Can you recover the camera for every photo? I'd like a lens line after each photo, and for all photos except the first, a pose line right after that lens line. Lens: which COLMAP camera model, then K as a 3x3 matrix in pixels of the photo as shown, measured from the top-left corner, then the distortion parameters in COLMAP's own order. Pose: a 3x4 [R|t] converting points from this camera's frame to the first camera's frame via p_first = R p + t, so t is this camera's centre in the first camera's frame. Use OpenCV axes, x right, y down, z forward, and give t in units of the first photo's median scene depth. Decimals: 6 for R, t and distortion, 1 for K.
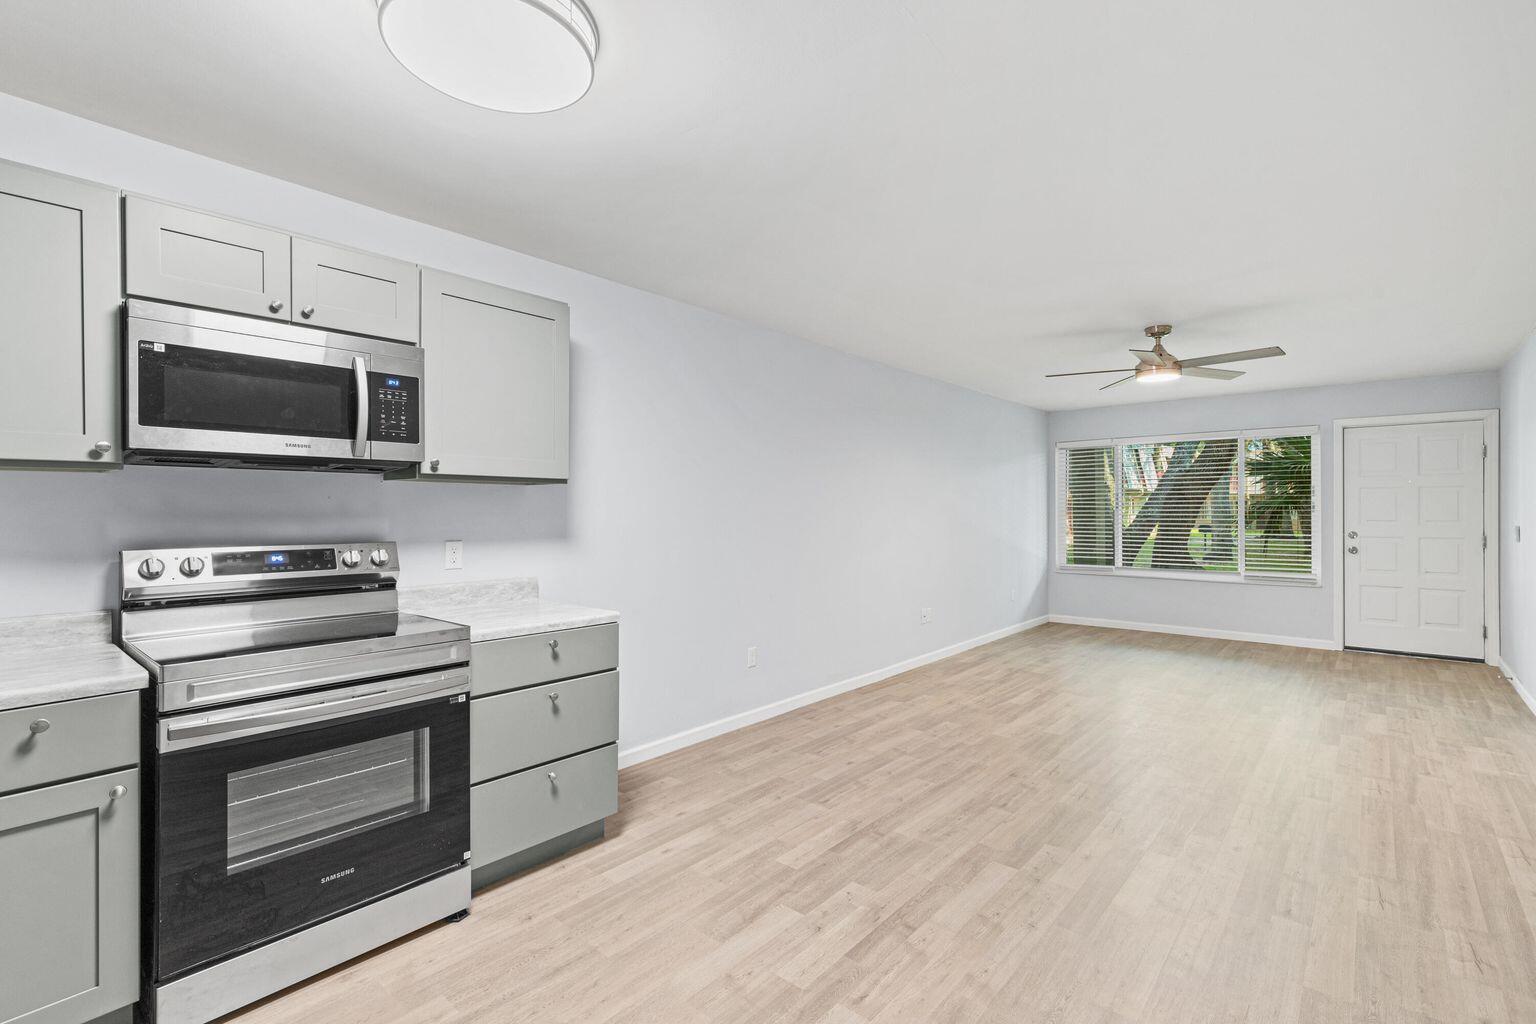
lens RADIAL K [[691.1, 0, 776.7], [0, 691.1, 511.3], [0, 0, 1]] dist [0.002330, 0.000102]
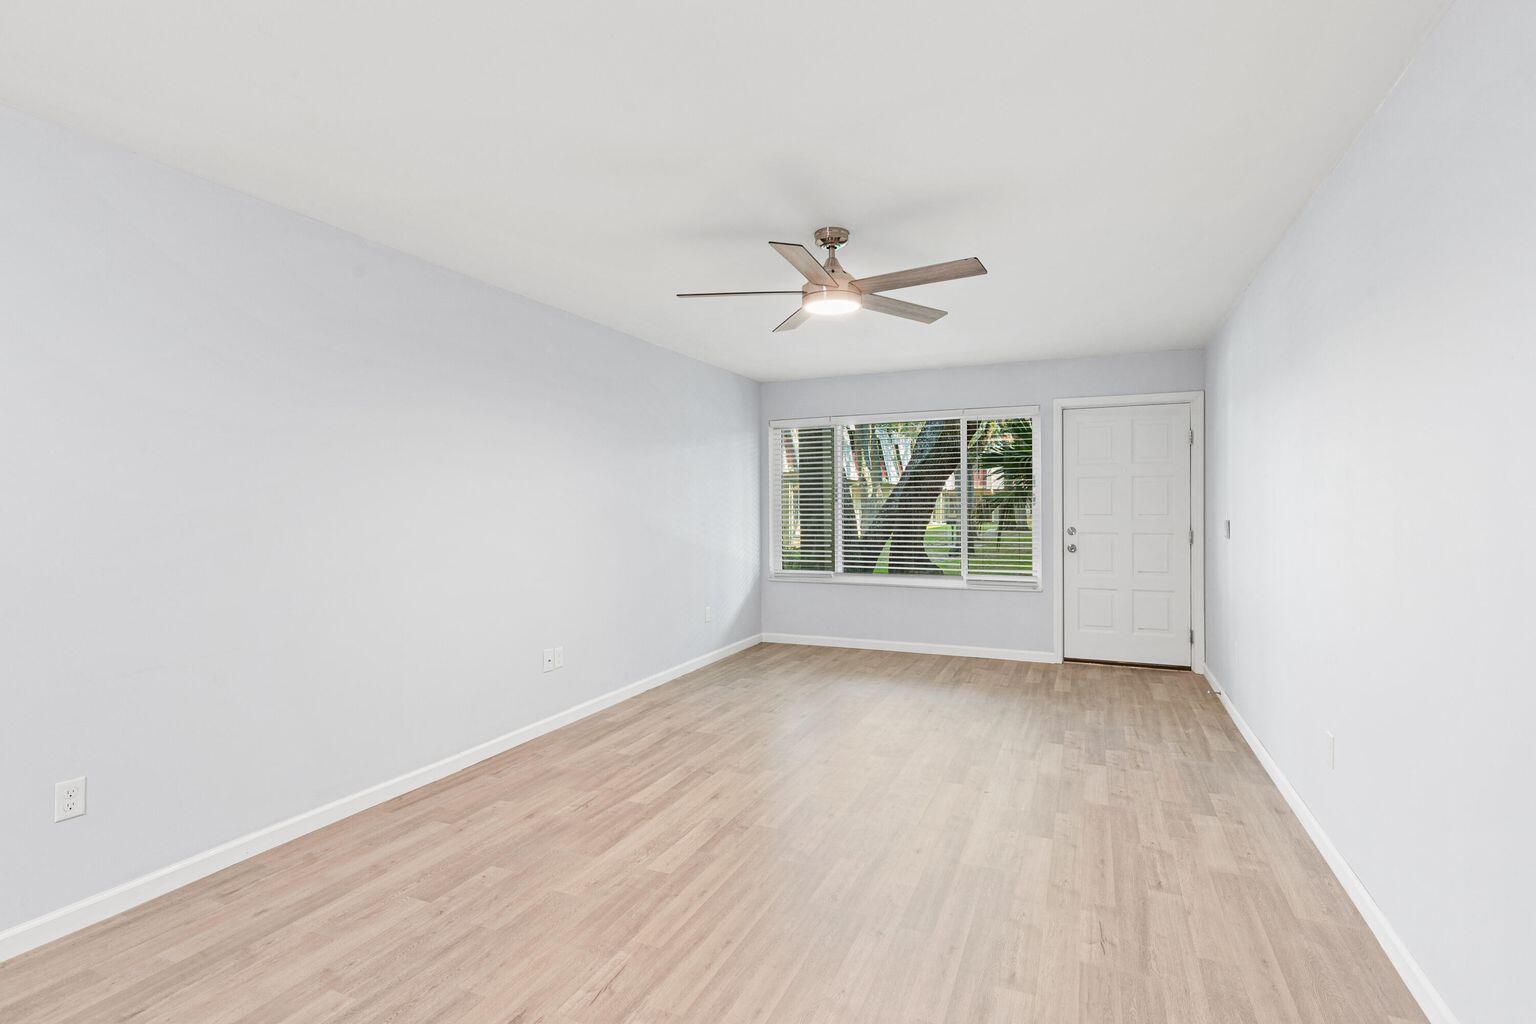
lens RADIAL K [[725.7, 0, 788.8], [0, 725.7, 506.6], [0, 0, 1]] dist [0.005114, -0.001032]
pose [[0.949455, -0.002483, 0.313894, 0.280778], [0.002365, 0.999997, 0.000757, 0.002227], [-0.313895, 0.000024, 0.949458, 0.329915]]
